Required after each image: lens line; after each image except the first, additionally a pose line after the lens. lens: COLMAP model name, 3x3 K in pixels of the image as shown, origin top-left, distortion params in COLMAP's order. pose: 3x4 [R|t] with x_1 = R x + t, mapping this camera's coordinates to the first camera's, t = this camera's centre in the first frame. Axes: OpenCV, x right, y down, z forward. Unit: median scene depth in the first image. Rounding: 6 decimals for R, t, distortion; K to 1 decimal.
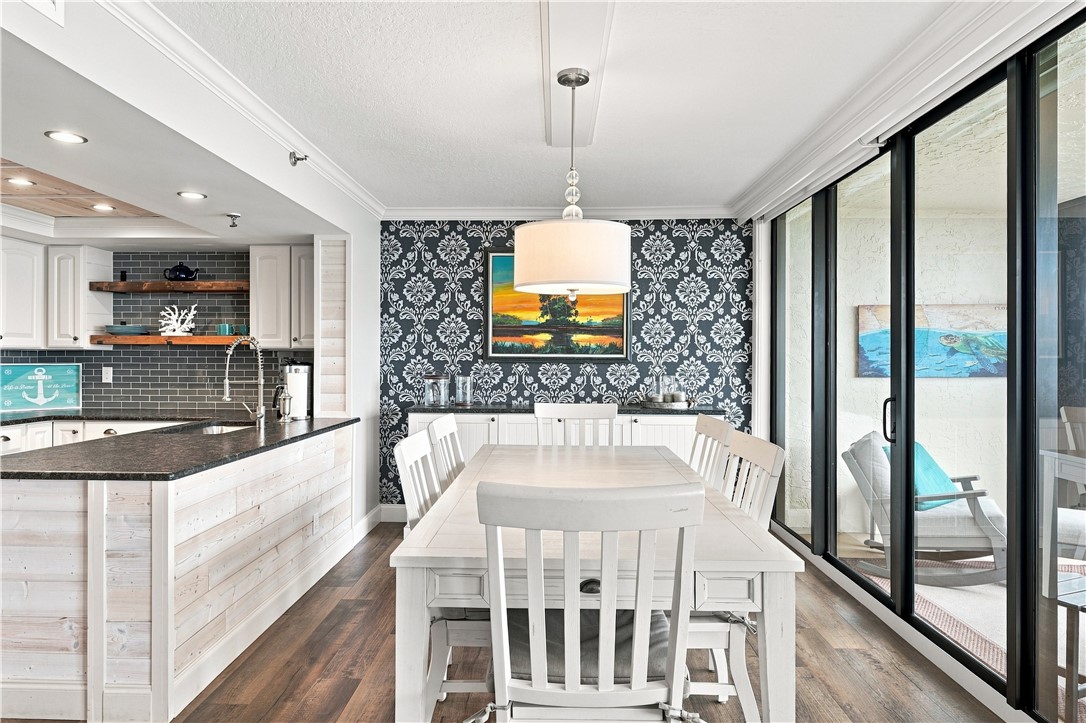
lens RADIAL K [[599.5, 0, 531.6], [0, 599.5, 360.0], [0, 0, 1]] dist [0.001064, -0.001683]
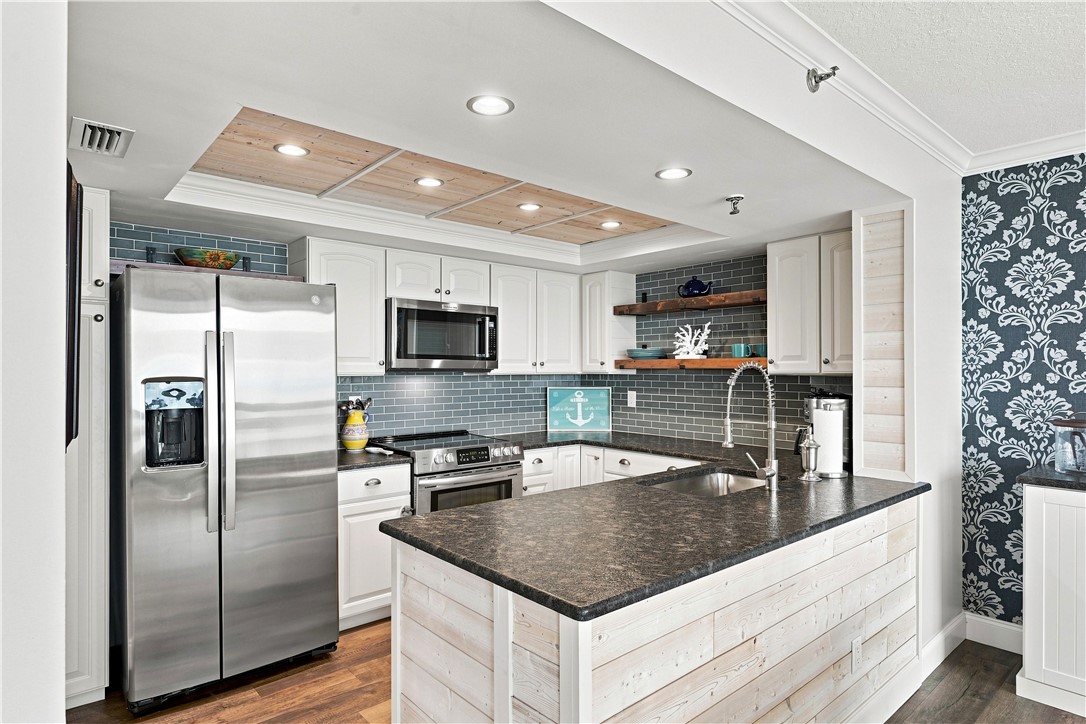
lens RADIAL K [[599.5, 0, 531.6], [0, 599.5, 360.5], [0, 0, 1]] dist [0.001064, -0.001683]
pose [[0.662254, -0.013781, -0.749153, -0.078362], [-0.006154, 0.999697, -0.023830, -0.015015], [0.749254, 0.020392, 0.661969, 0.229869]]
